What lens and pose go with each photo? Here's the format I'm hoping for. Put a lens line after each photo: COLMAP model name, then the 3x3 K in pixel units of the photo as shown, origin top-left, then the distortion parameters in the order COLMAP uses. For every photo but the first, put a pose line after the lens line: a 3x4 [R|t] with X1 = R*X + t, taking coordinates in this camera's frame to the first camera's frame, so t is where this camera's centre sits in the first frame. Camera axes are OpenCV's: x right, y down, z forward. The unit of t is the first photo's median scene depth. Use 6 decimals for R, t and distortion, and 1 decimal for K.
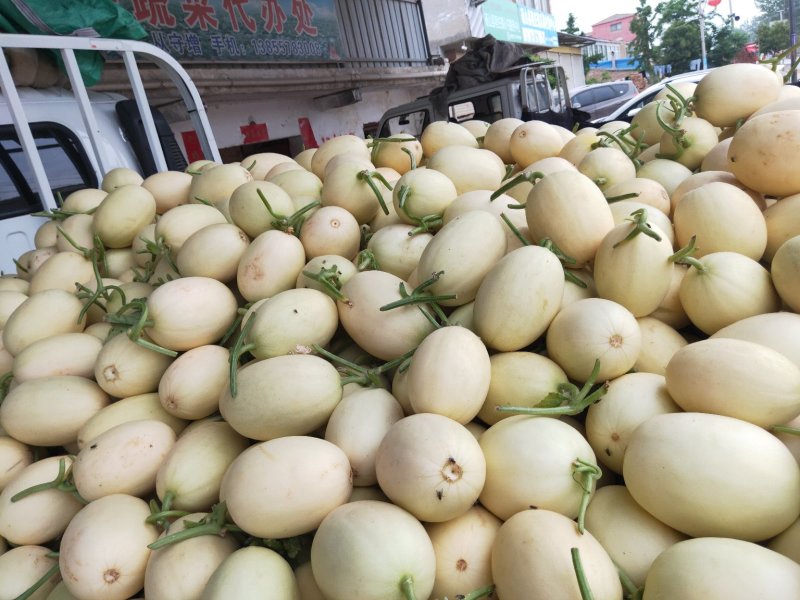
lens RADIAL K [[599.5, 0, 401.0], [0, 599.5, 311.7], [0, 0, 1]] dist [0.011243, -0.003917]
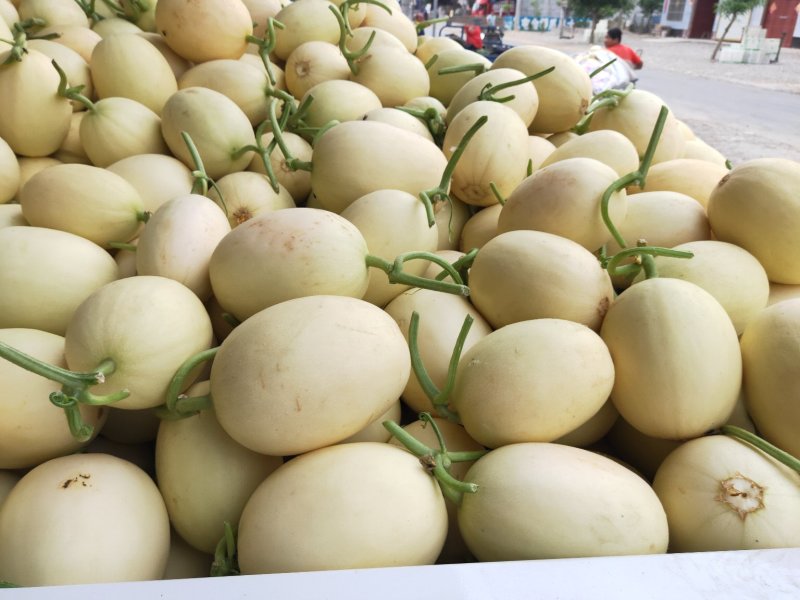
lens RADIAL K [[599.5, 0, 401.0], [0, 599.5, 311.7], [0, 0, 1]] dist [0.011243, -0.003917]
pose [[0.810522, -0.034529, 0.584689, 0.290580], [-0.039221, 0.992821, 0.113001, 0.122949], [-0.584393, -0.114521, 0.803349, -0.146358]]
